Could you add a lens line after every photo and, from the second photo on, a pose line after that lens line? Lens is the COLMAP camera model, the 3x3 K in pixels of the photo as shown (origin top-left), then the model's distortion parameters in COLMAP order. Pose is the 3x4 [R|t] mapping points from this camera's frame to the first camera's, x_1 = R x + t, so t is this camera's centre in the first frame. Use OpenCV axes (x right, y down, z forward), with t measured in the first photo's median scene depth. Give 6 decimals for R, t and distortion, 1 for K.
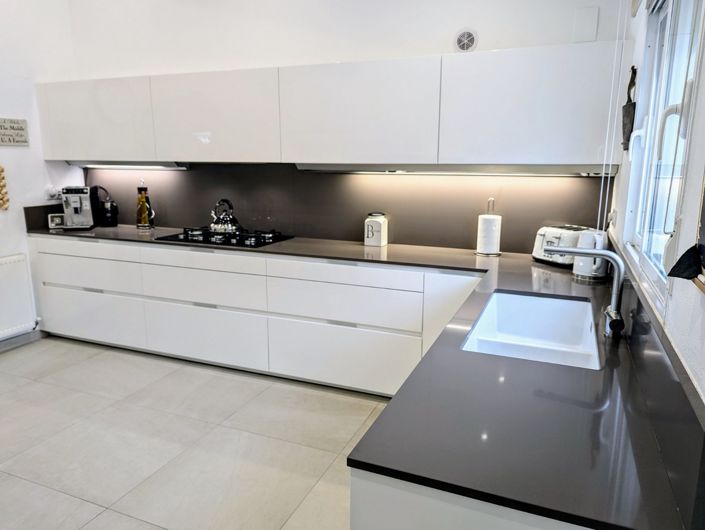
lens RADIAL K [[500.0, 0, 352.9], [0, 500.0, 263.0], [0, 0, 1]] dist [0.060346, -0.053577]
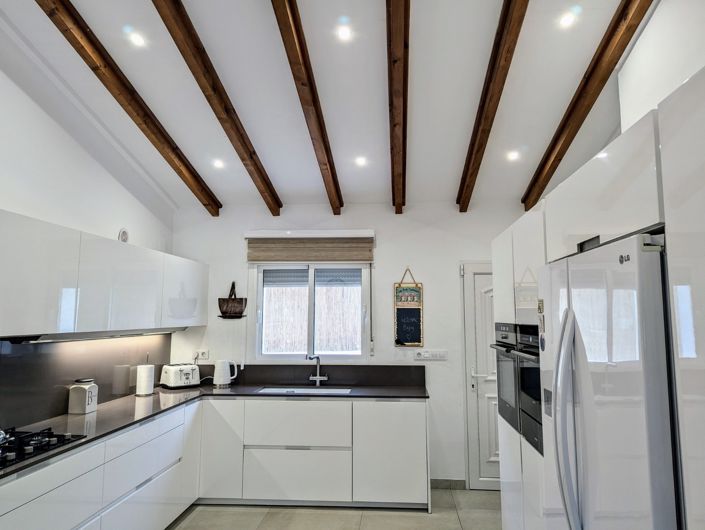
lens RADIAL K [[500.0, 0, 356.1], [0, 500.0, 258.9], [0, 0, 1]] dist [0.060346, -0.053577]
pose [[-0.312703, 0.103218, 0.944226, -0.956740], [0.195875, 0.979719, -0.042230, -0.160774], [-0.929435, 0.171744, -0.326579, 0.677719]]
